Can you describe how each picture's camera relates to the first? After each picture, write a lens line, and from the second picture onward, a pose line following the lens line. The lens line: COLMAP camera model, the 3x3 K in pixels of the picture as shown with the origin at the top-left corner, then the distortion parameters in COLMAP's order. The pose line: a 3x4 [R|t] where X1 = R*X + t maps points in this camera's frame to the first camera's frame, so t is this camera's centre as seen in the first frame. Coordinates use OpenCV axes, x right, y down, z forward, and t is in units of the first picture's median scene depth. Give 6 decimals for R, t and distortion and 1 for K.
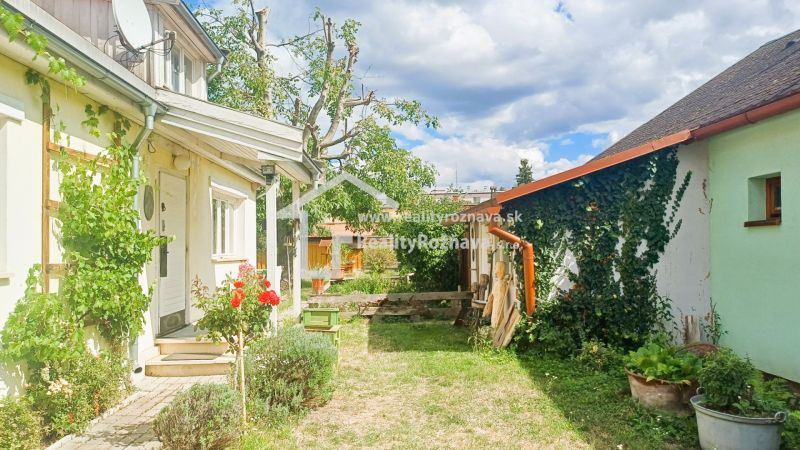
lens RADIAL K [[593.0, 0, 397.7], [0, 593.0, 230.7], [0, 0, 1]] dist [0.042709, -0.033301]
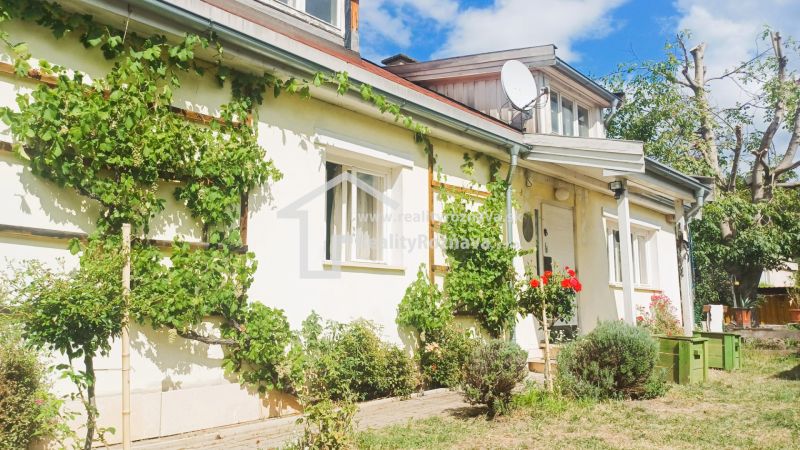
lens RADIAL K [[593.0, 0, 397.0], [0, 593.0, 224.1], [0, 0, 1]] dist [0.042709, -0.033301]
pose [[0.694722, -0.098237, -0.712538, 0.314746], [0.010574, 0.991917, -0.126445, 0.116480], [0.719200, 0.080310, 0.690146, -0.034788]]
